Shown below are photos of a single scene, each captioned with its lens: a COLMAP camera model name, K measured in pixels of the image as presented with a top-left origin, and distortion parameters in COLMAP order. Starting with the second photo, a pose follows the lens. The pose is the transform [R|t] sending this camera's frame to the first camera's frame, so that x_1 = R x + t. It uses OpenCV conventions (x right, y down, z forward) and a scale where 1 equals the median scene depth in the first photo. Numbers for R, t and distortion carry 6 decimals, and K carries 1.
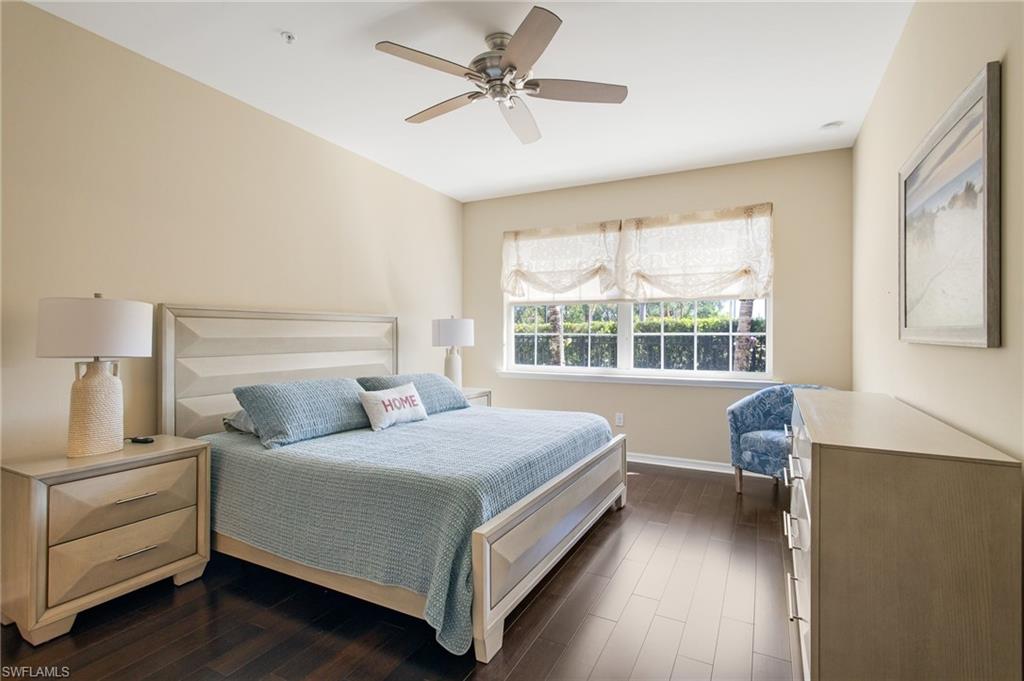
lens RADIAL K [[486.6, 0, 513.1], [0, 486.6, 334.0], [0, 0, 1]] dist [0.003254, 0.001455]
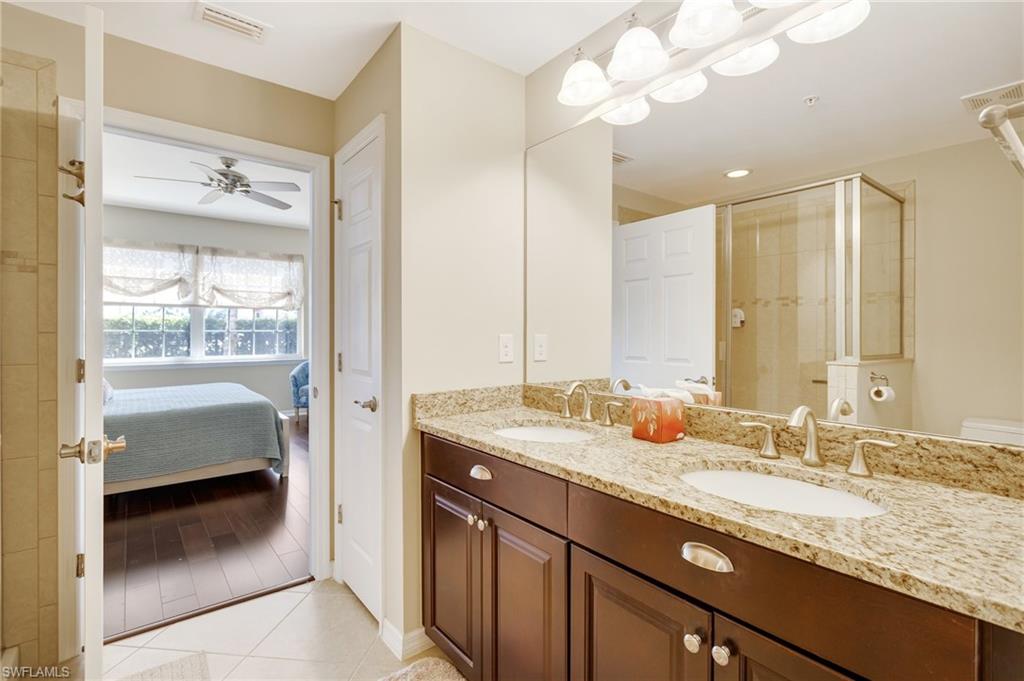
lens RADIAL K [[481.1, 0, 512.8], [0, 481.1, 332.8], [0, 0, 1]] dist [0.000724, 0.000389]
pose [[0.409188, -0.002470, 0.912447, -0.619931], [-0.000666, 0.999995, 0.003006, 0.000316], [-0.912450, -0.001838, 0.409184, -0.325480]]
